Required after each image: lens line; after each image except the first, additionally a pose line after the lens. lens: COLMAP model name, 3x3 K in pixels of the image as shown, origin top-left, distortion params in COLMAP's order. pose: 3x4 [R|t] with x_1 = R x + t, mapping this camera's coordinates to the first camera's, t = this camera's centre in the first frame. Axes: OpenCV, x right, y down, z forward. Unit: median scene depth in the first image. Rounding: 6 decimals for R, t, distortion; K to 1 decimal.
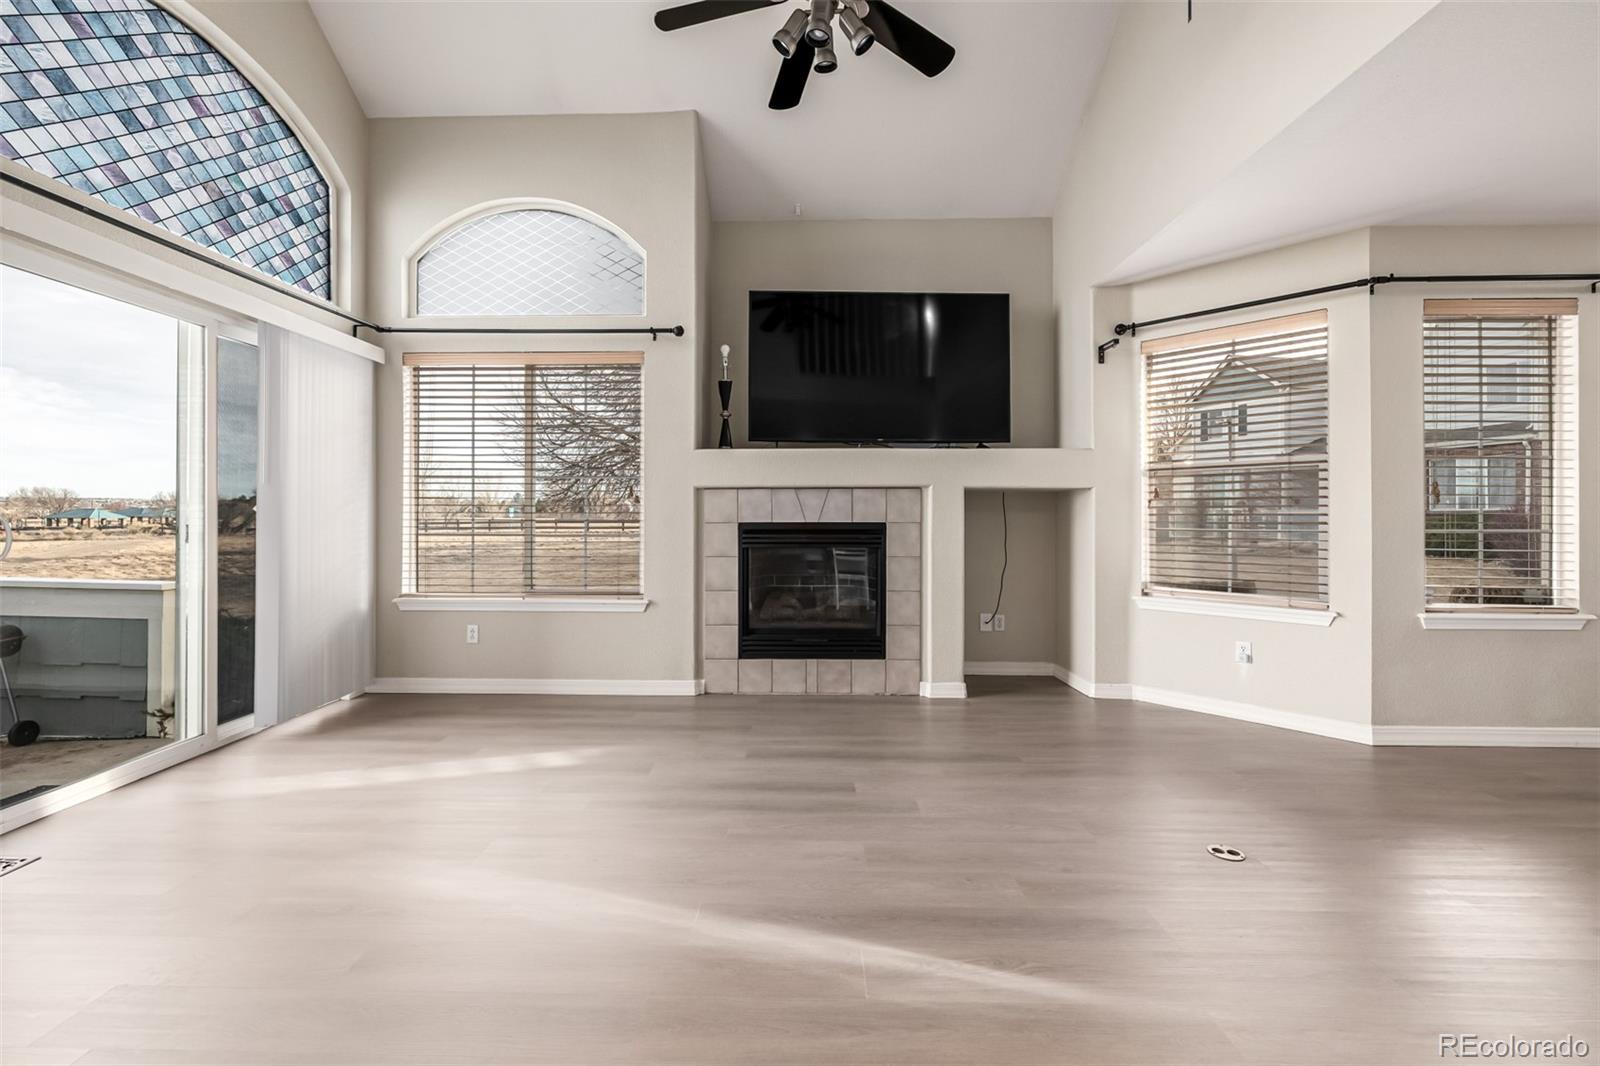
lens RADIAL K [[682.8, 0, 783.6], [0, 682.8, 522.3], [0, 0, 1]] dist [-0.001434, 0.000446]
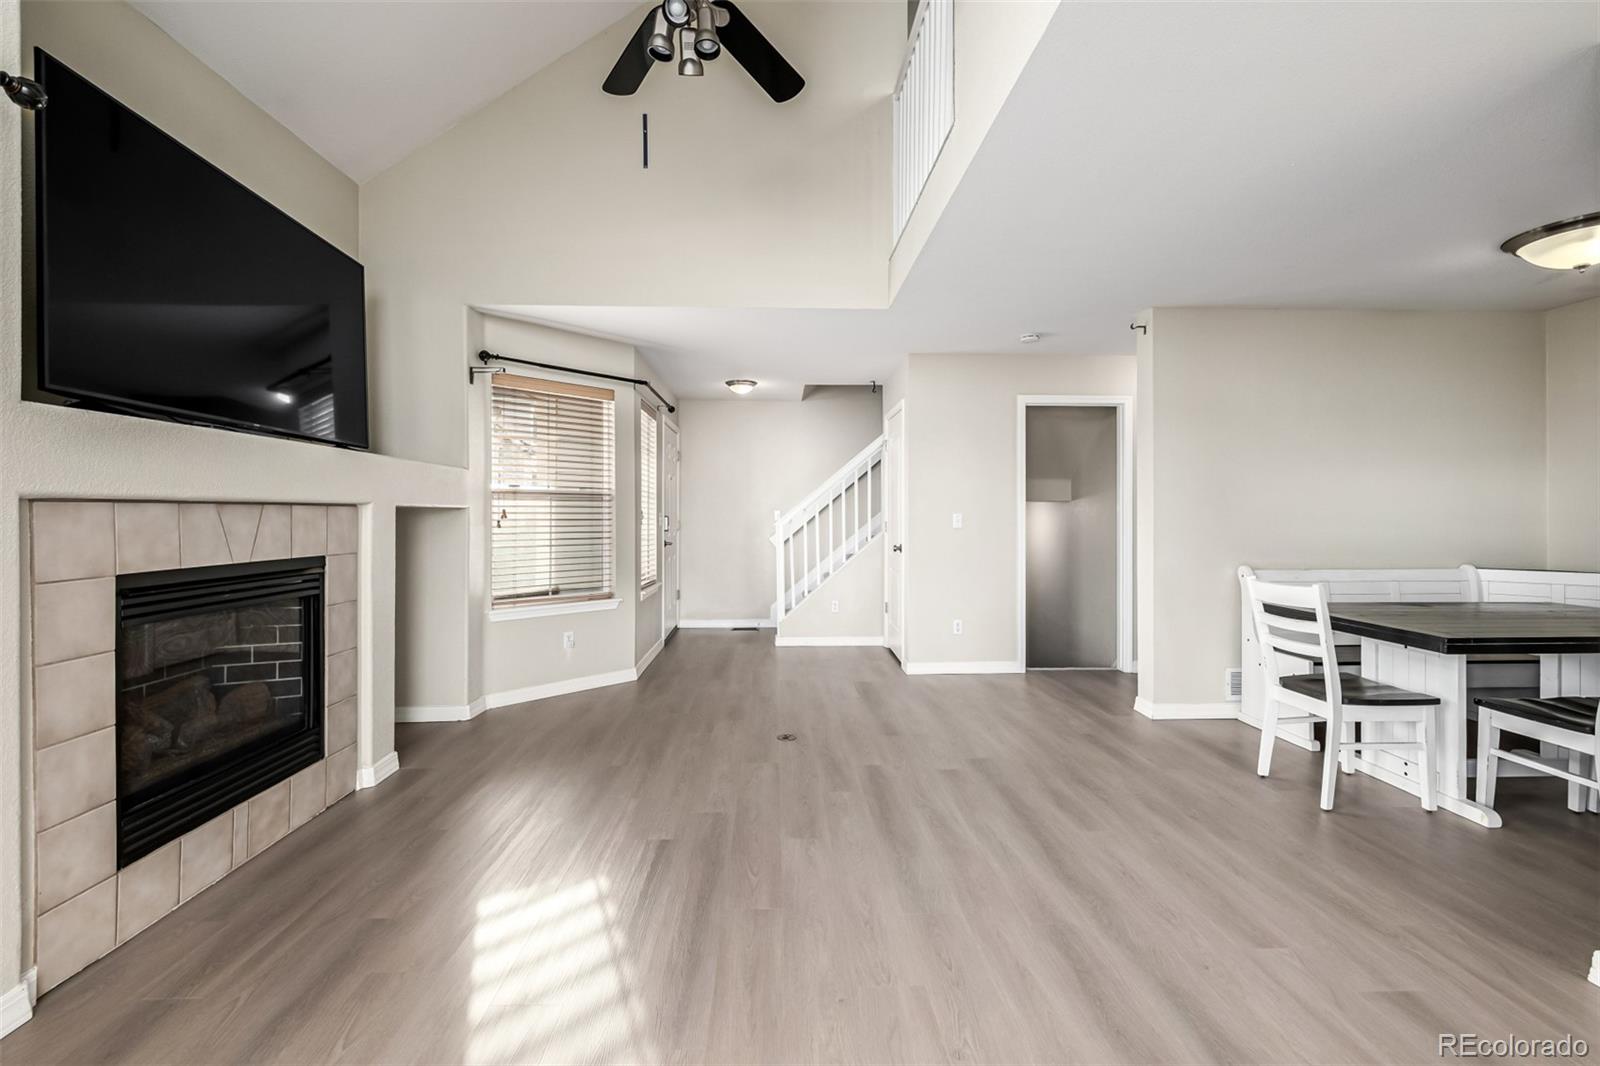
lens RADIAL K [[682.8, 0, 800.9], [0, 682.8, 513.1], [0, 0, 1]] dist [-0.001434, 0.000446]
pose [[-0.067382, 0.001851, 0.997726, -0.572144], [0.004309, 0.999989, -0.001564, -0.040130], [-0.997718, 0.004193, -0.067389, 0.586057]]
